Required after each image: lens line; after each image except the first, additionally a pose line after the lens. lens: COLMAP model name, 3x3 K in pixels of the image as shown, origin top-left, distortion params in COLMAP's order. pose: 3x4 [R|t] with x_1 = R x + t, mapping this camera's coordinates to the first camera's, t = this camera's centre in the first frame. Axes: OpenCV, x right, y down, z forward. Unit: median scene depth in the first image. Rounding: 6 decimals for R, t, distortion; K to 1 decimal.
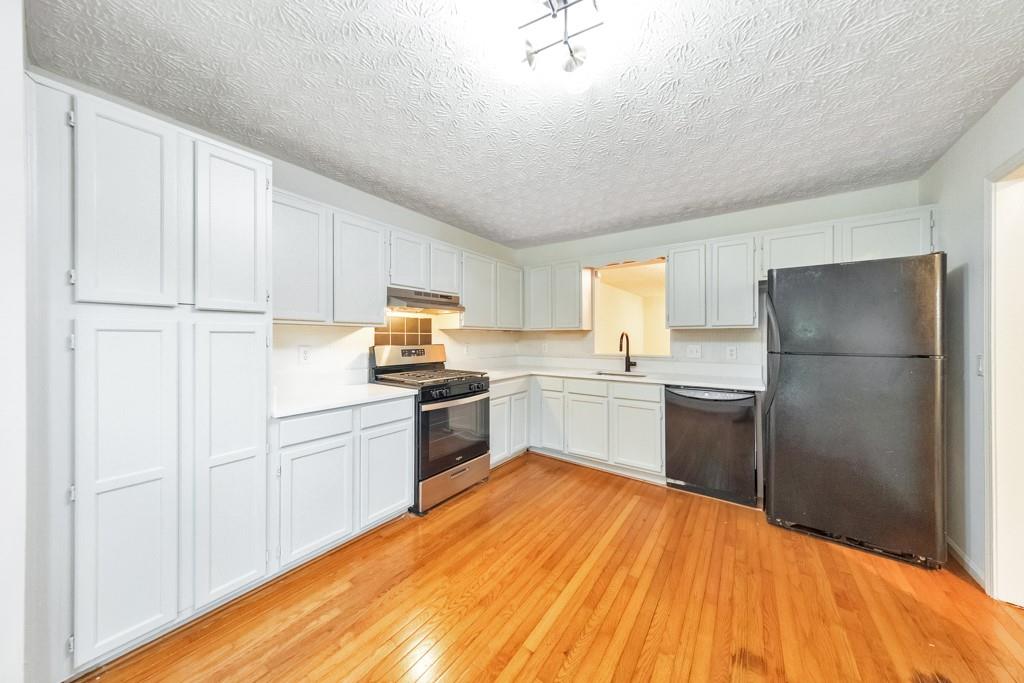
lens RADIAL K [[322.2, 0, 508.9], [0, 322.2, 338.5], [0, 0, 1]] dist [0.000875, -0.000057]
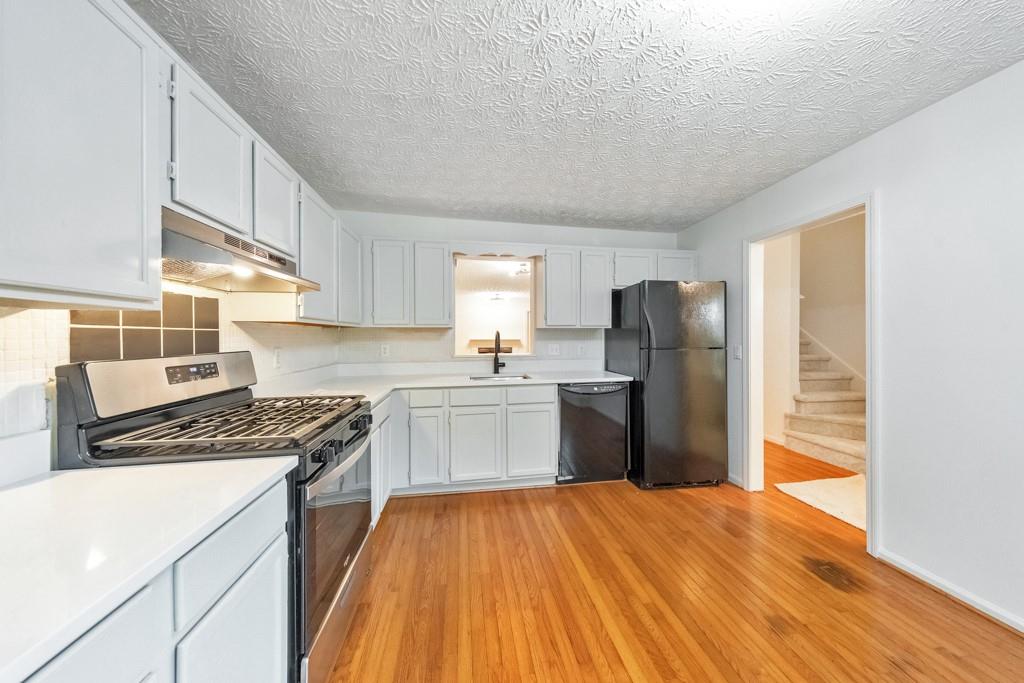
lens RADIAL K [[322.2, 0, 508.9], [0, 322.2, 338.5], [0, 0, 1]] dist [0.000875, -0.000057]
pose [[0.708196, -0.007150, 0.705980, -0.323852], [0.005196, 0.999974, 0.004916, -0.002572], [-0.705997, 0.000187, 0.708215, 0.401115]]
